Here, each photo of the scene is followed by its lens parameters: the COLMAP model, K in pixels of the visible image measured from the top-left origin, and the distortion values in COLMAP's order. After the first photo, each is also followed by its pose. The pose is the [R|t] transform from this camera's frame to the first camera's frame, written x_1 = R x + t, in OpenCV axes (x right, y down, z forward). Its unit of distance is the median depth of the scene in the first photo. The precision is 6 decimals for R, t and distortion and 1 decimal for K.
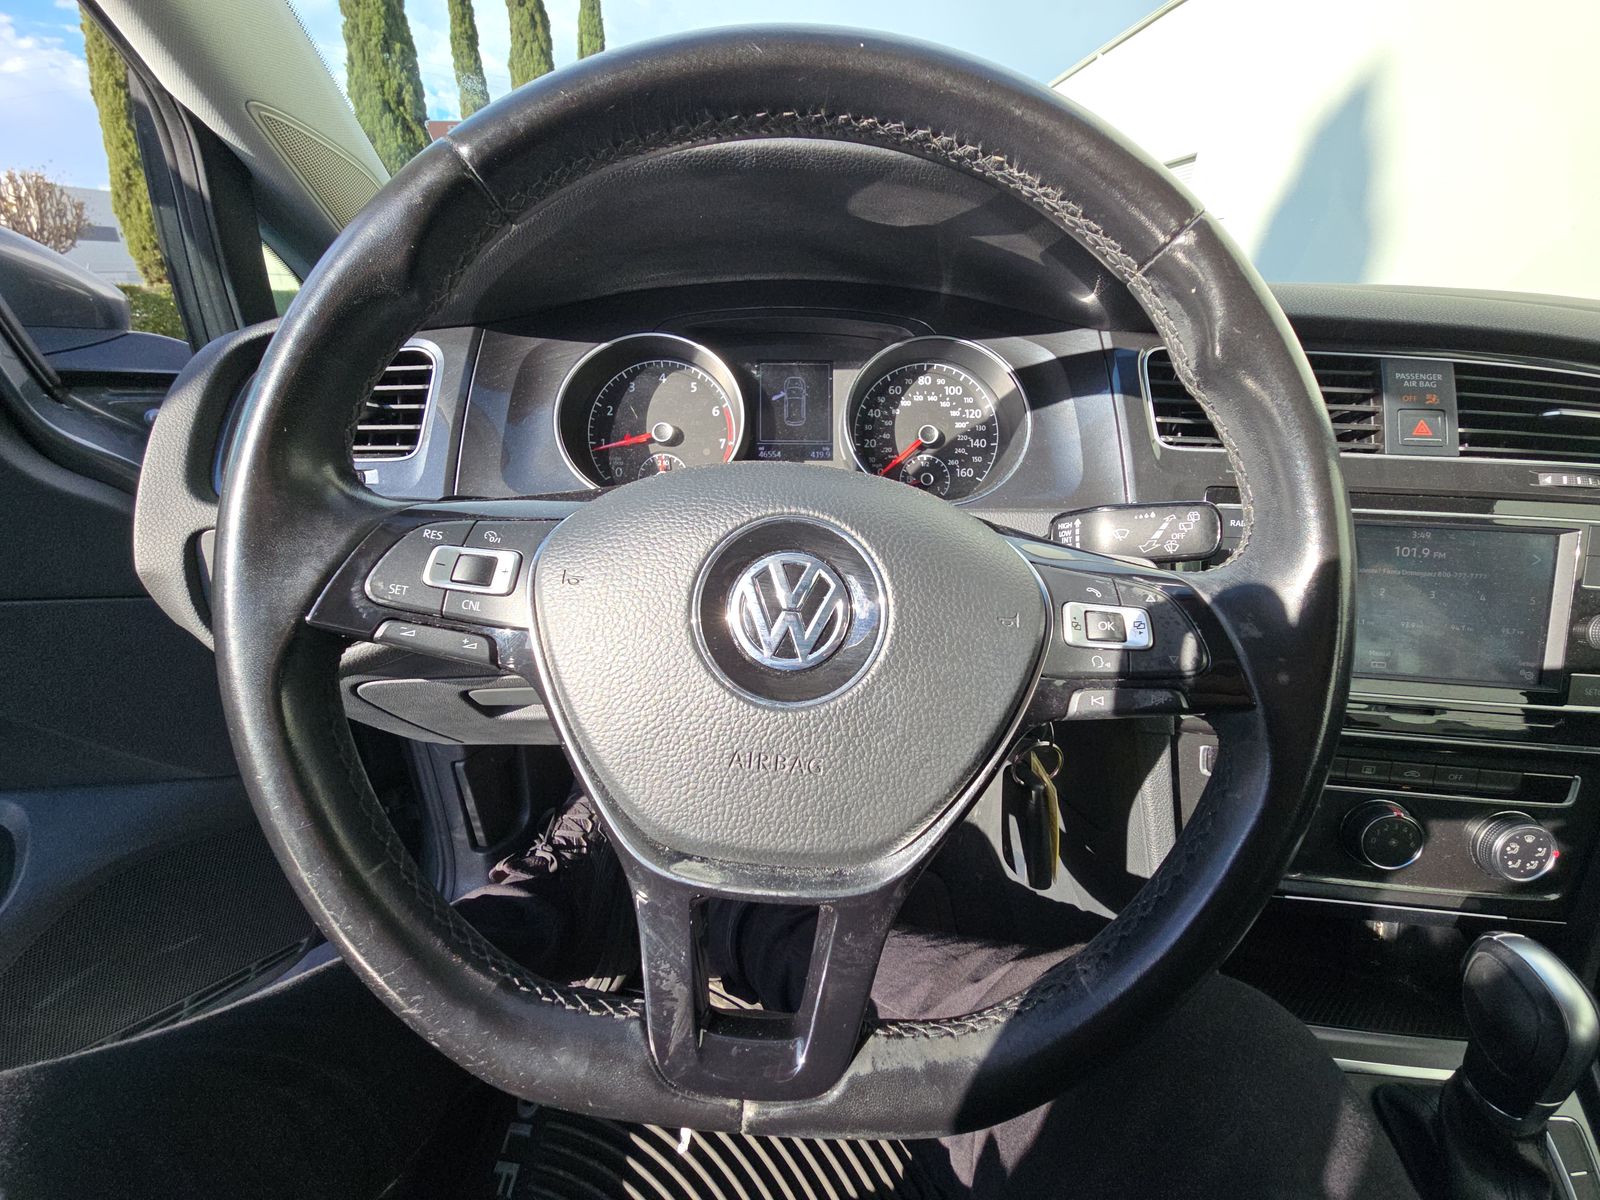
lens RADIAL K [[656.5, 0, 795.7], [0, 656.5, 609.7], [0, 0, 1]] dist [0.035002, -0.019453]
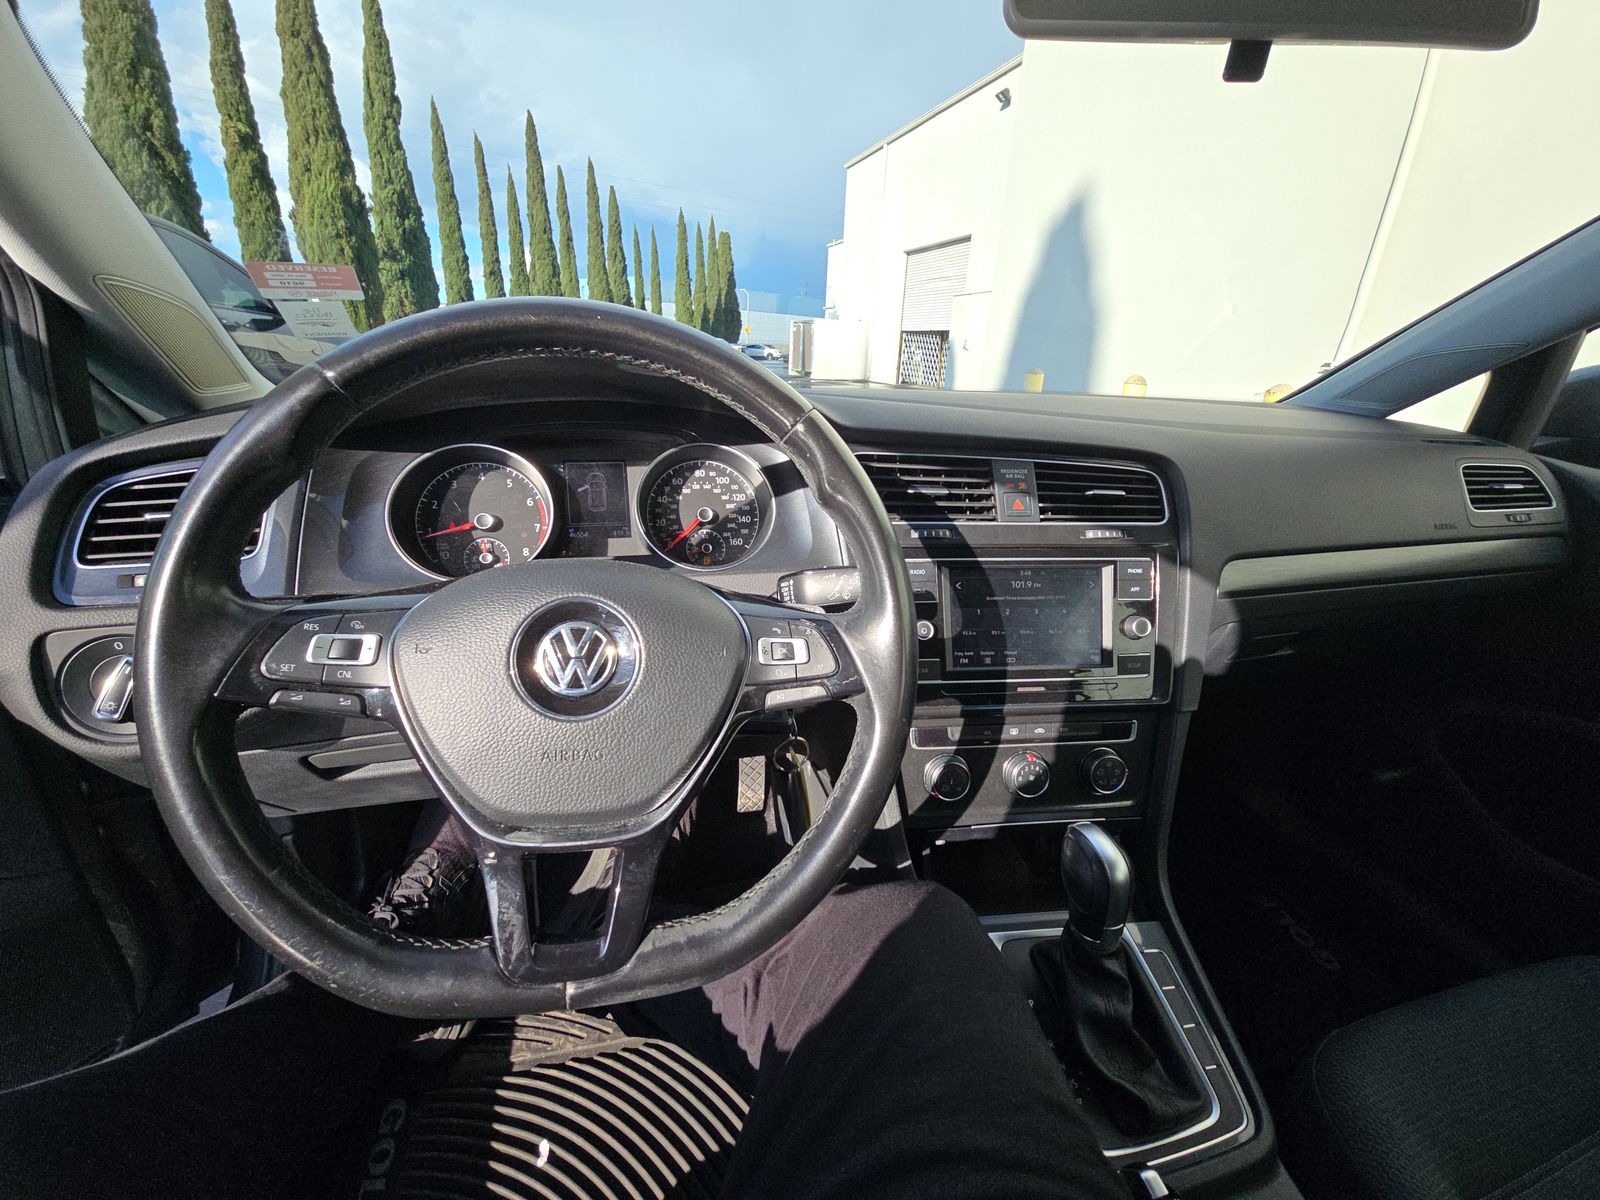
lens RADIAL K [[656.5, 0, 795.7], [0, 656.5, 609.7], [0, 0, 1]] dist [0.035002, -0.019453]
pose [[0.971185, -0.069983, 0.227821, 0.077392], [0.084113, 0.995051, -0.052900, 0.006958], [-0.222991, 0.070538, 0.972265, -0.348150]]
